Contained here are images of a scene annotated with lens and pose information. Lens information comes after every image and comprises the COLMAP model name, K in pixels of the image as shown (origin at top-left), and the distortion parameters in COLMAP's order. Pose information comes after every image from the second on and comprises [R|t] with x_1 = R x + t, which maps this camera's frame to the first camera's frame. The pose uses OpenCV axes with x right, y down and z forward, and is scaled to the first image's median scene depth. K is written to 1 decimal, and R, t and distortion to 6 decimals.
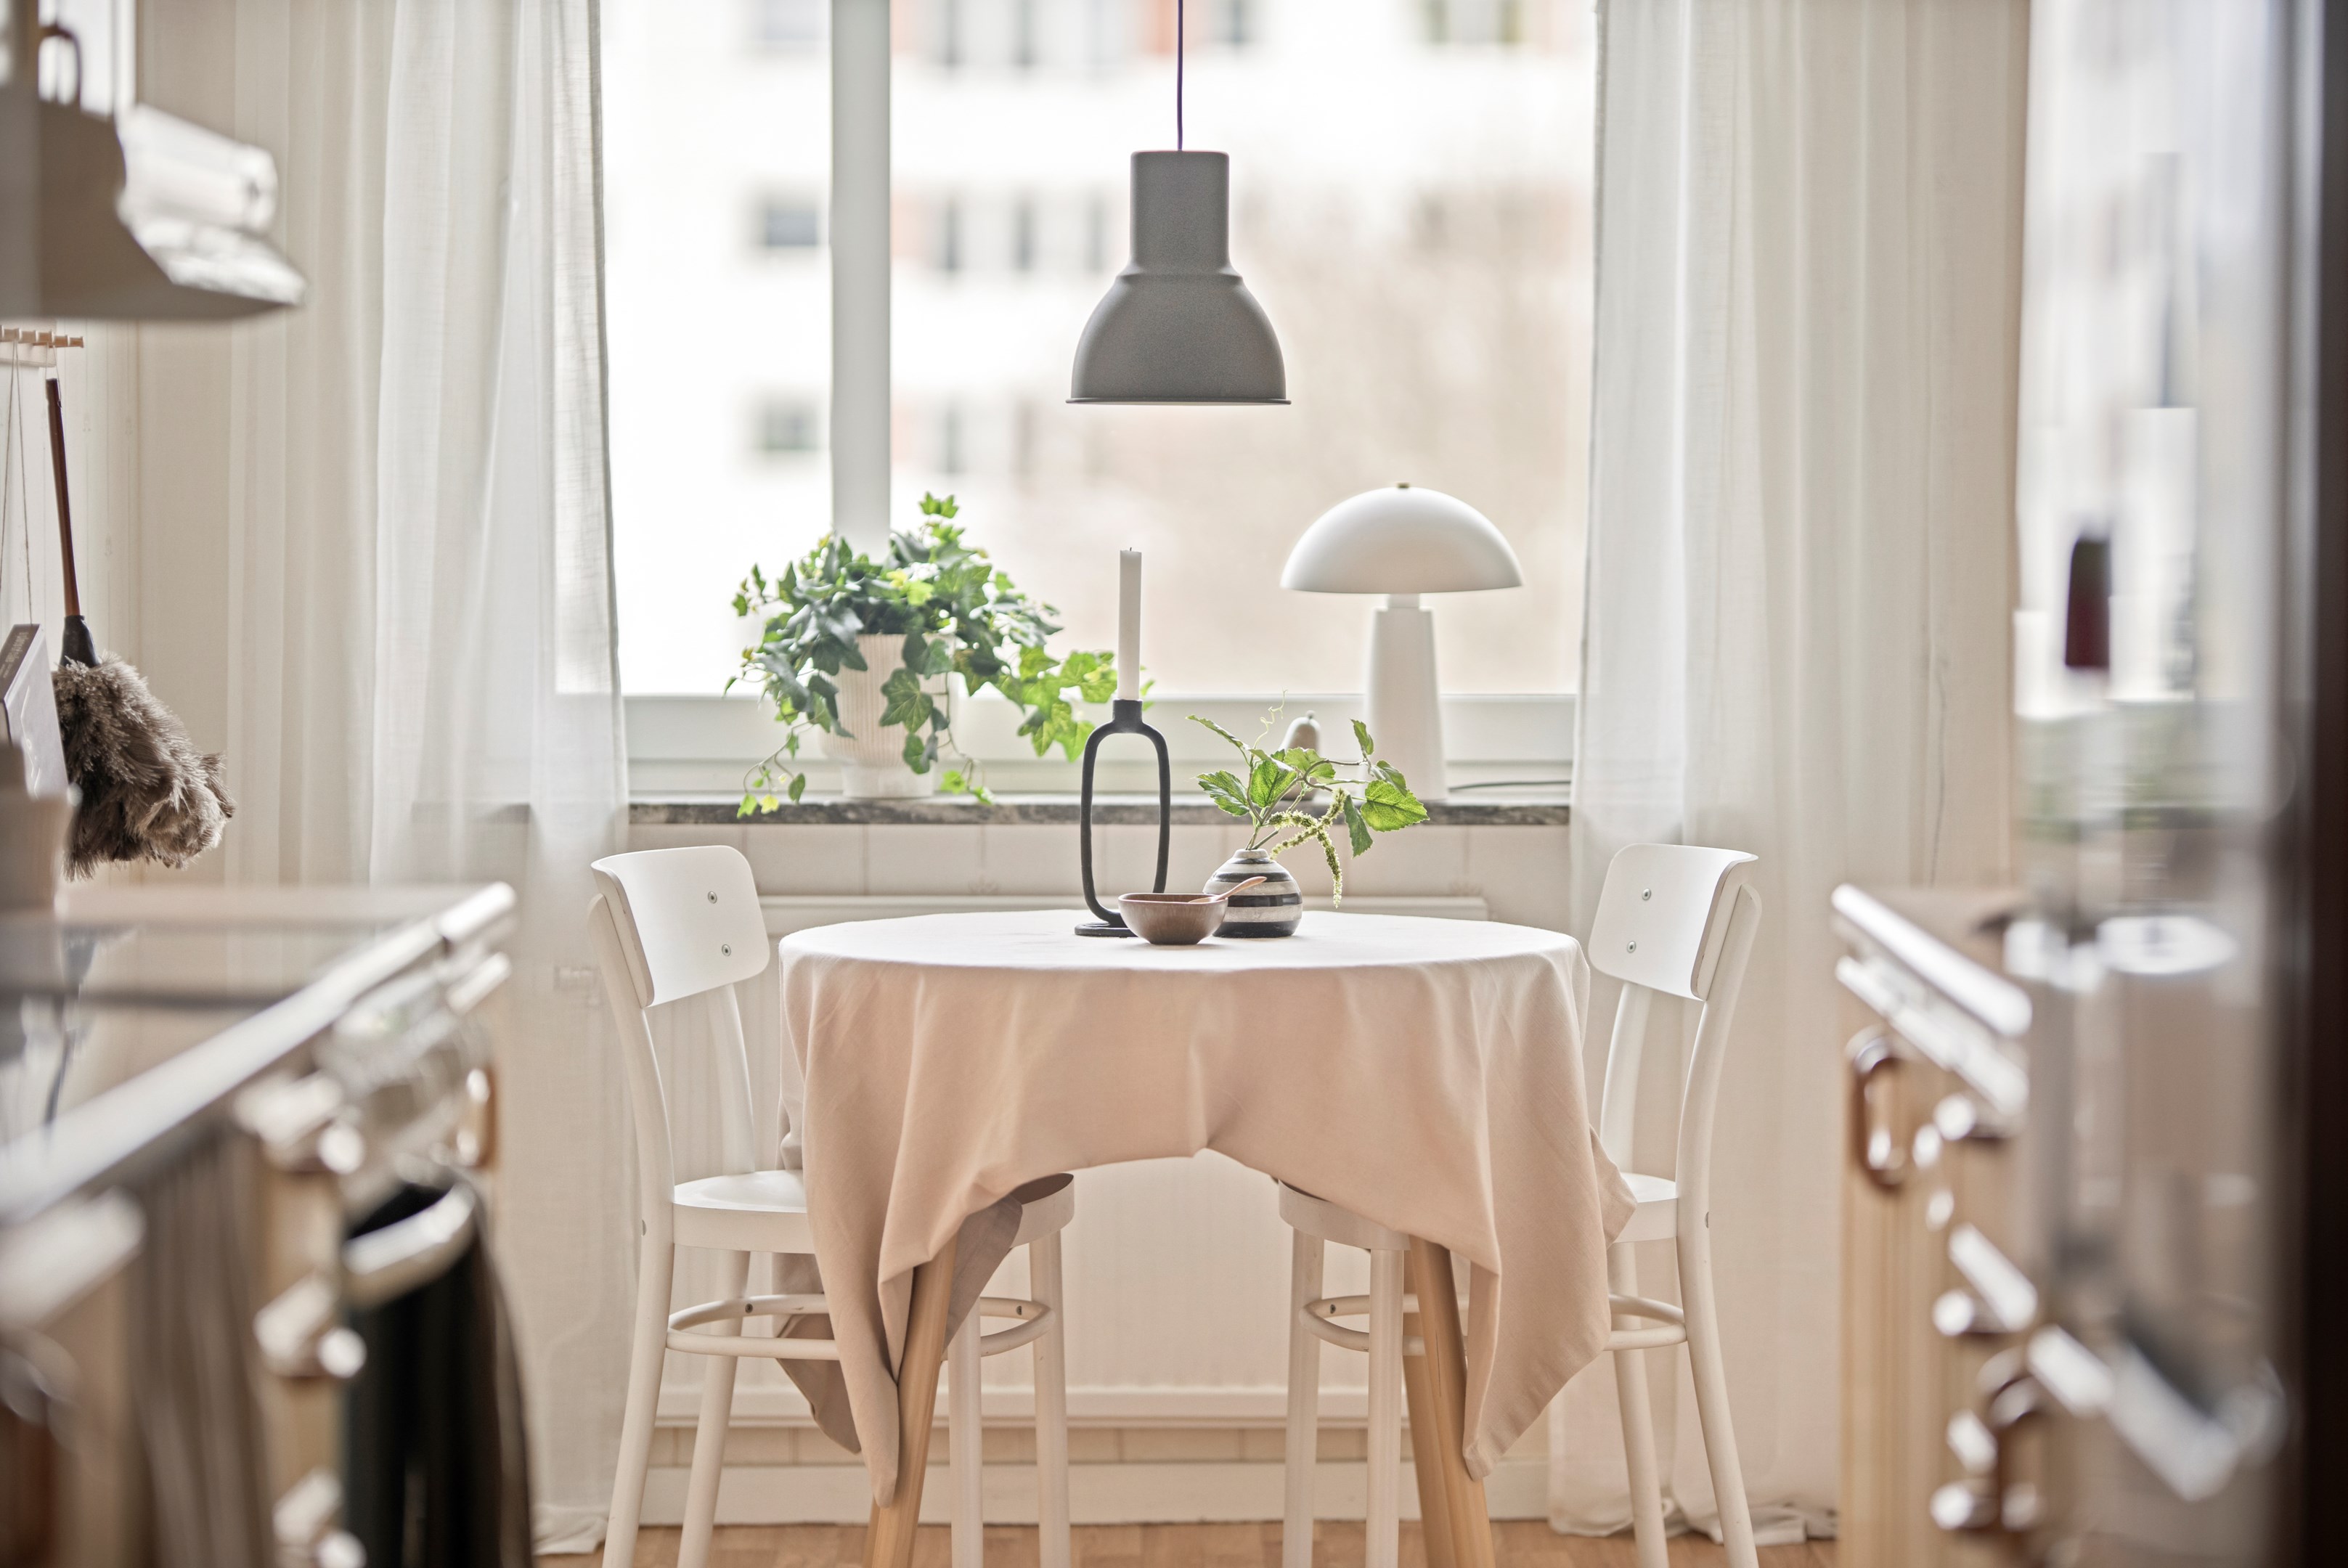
lens RADIAL K [[6927.1, 0, 1174.0], [0, 6927.1, 784.0], [0, 0, 1]] dist [-0.048684, -0.426311]
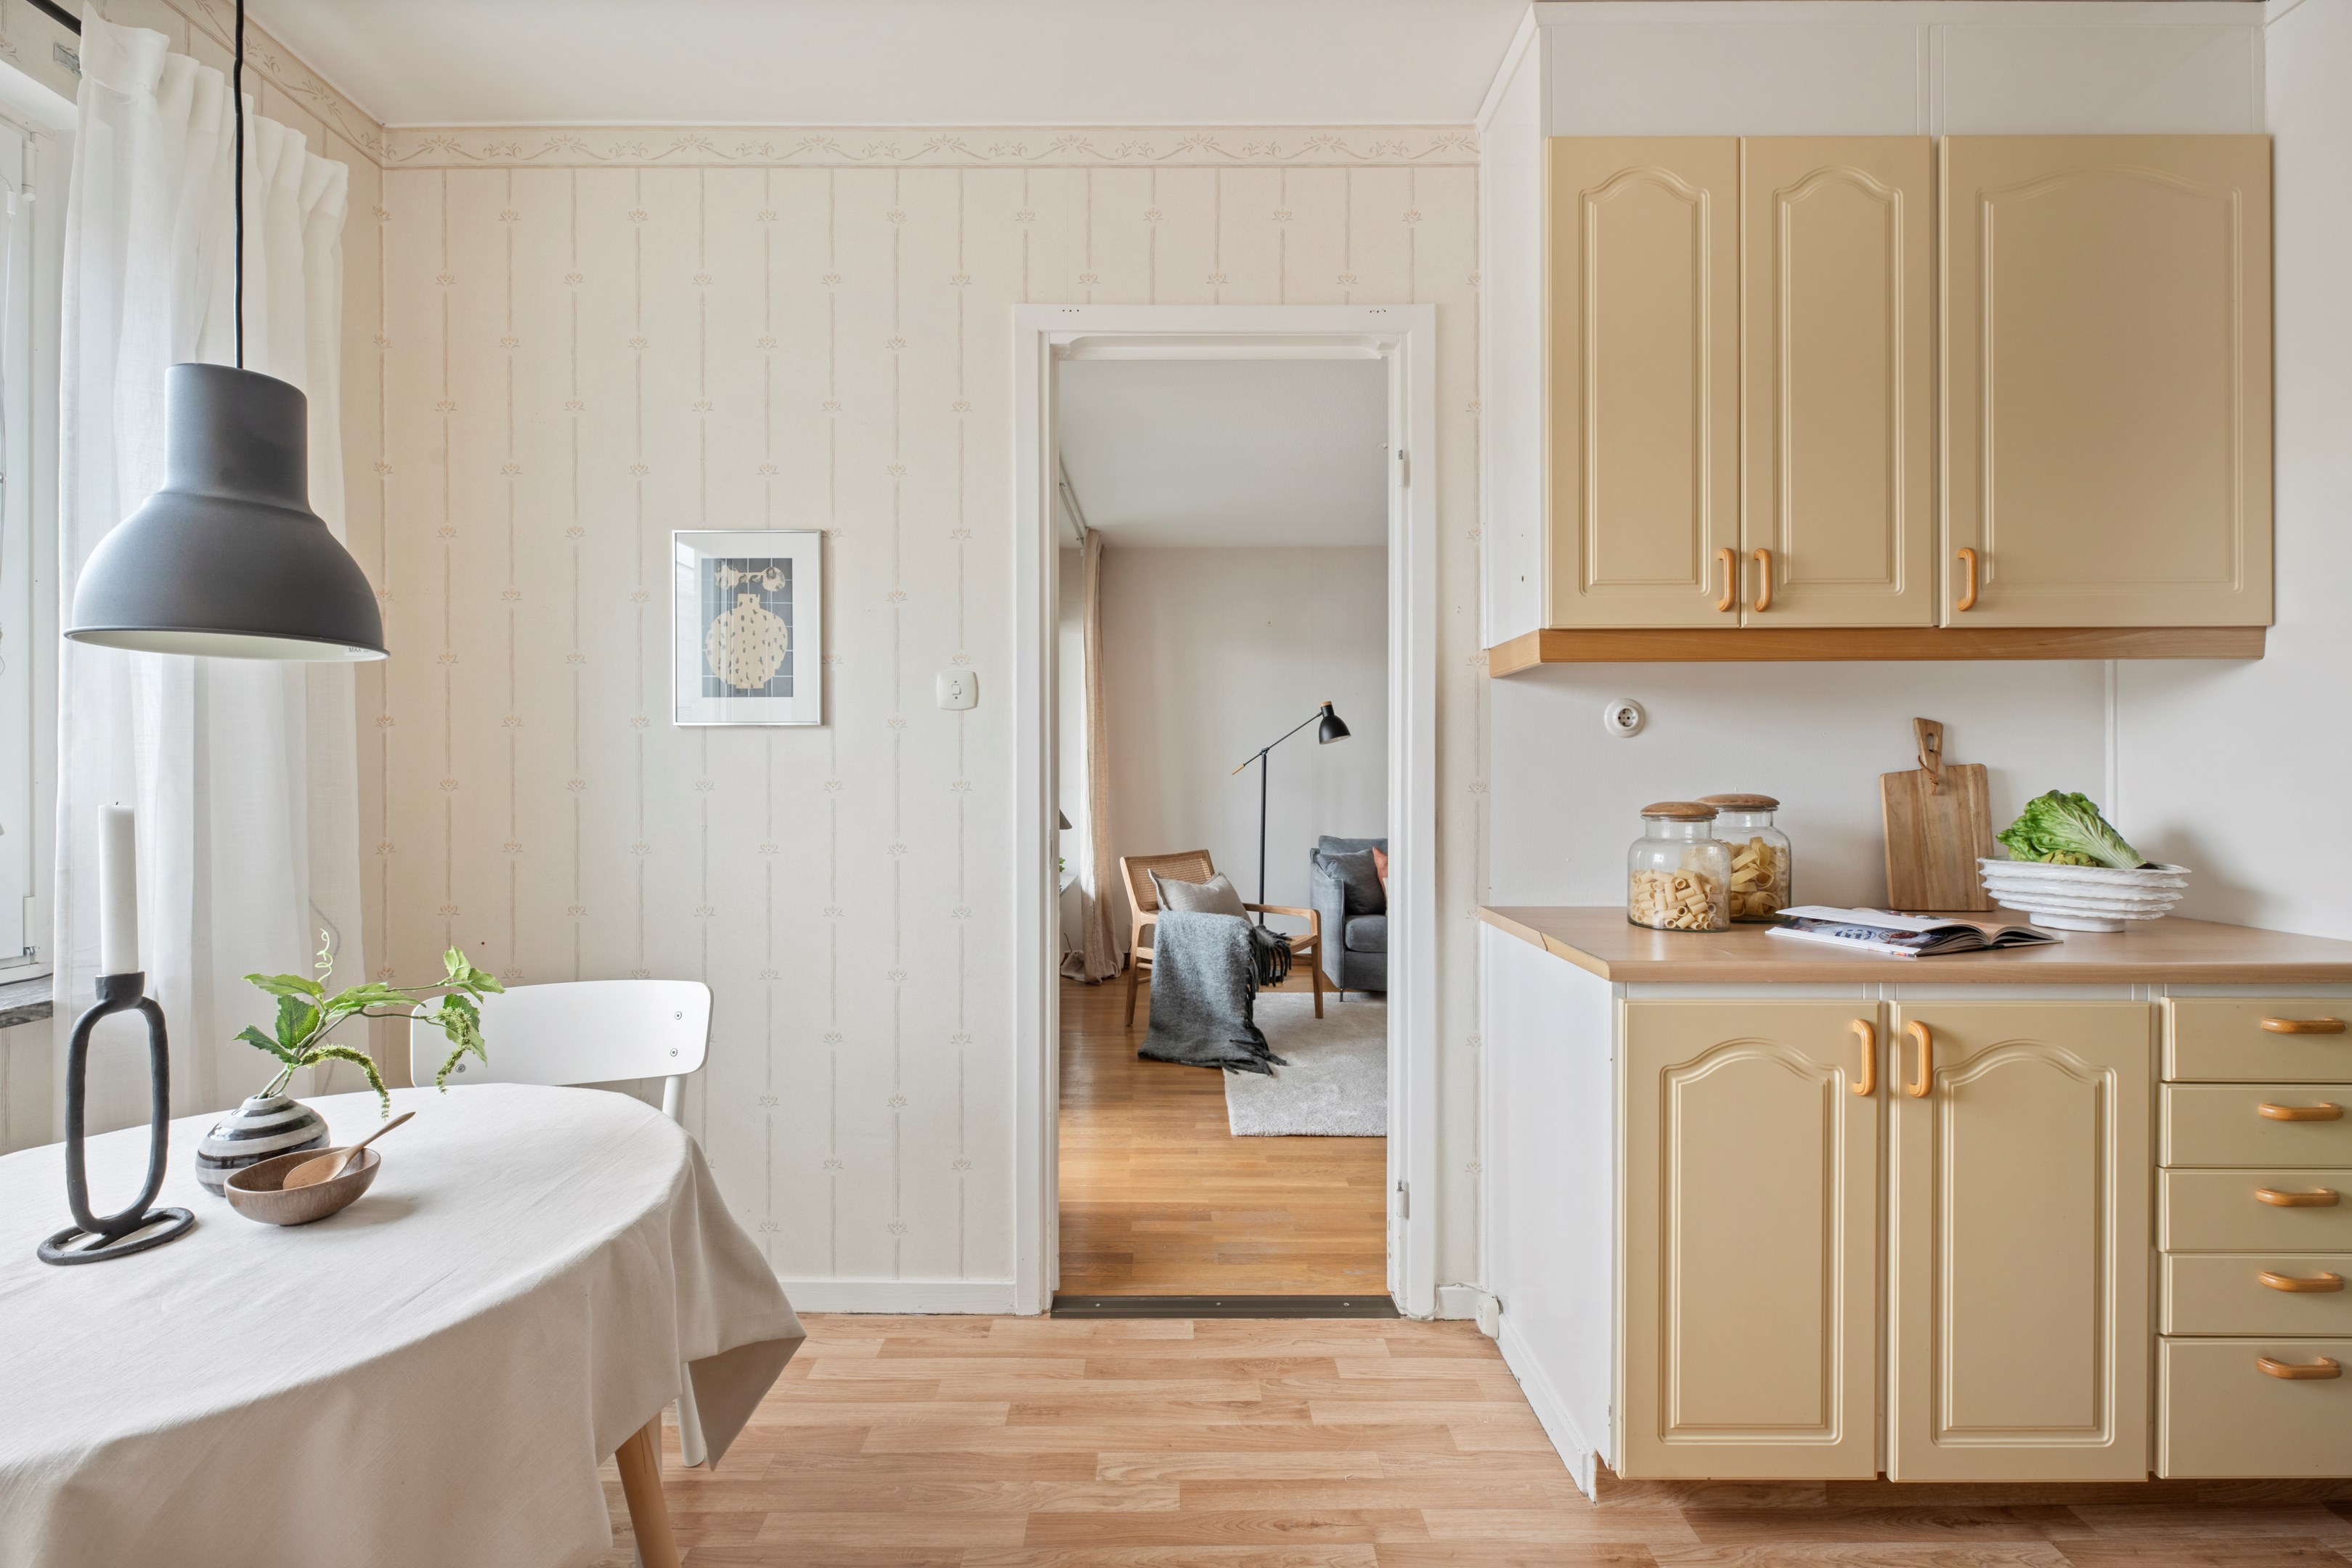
lens RADIAL K [[973.9, 0, 1176.0], [0, 973.9, 784.0], [0, 0, 1]] dist [-0.019577, 0.000021]
pose [[0.001482, -0.006539, 0.999978, -0.117350], [0.047426, 0.998854, 0.006461, -0.028472], [-0.998874, 0.047415, 0.001791, 0.811194]]
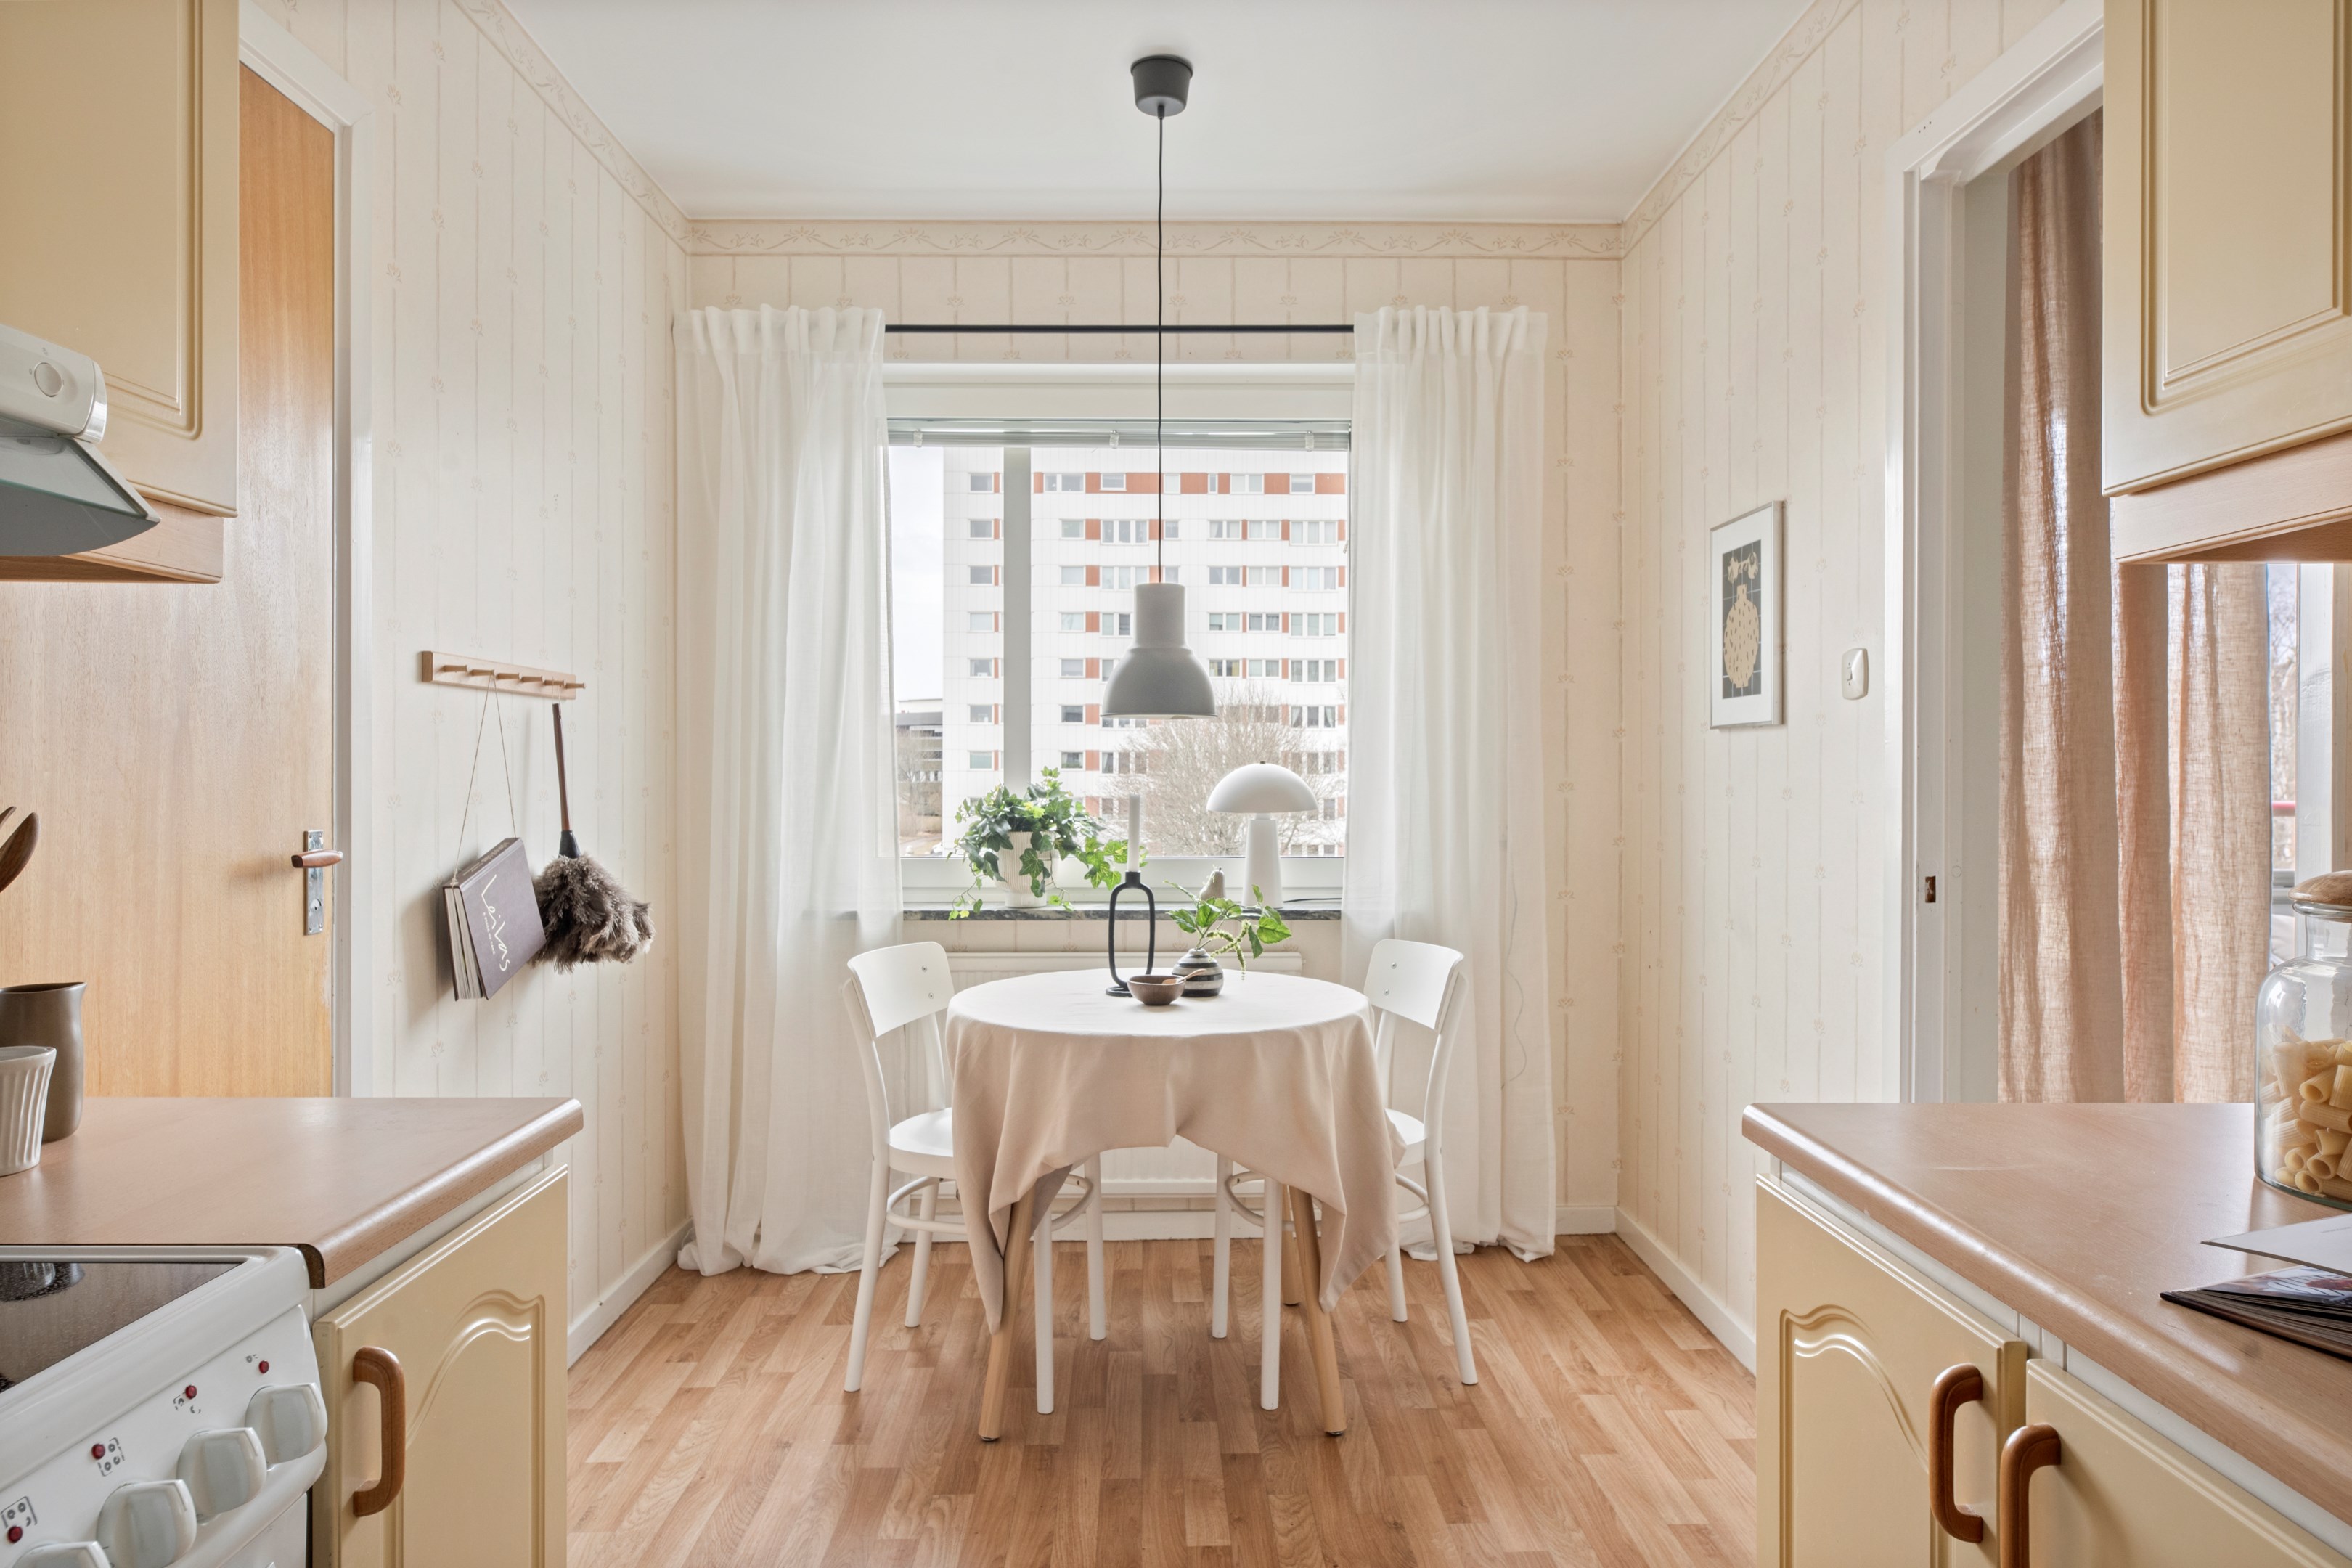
lens RADIAL K [[1370.4, 0, 1176.0], [0, 1370.4, 784.0], [0, 0, 1]] dist [-0.000257, -0.000369]
pose [[0.999901, -0.000980, 0.014057, -0.000009], [0.001448, 0.999444, -0.033313, -0.022356], [-0.014016, 0.033330, 0.999346, 0.578189]]
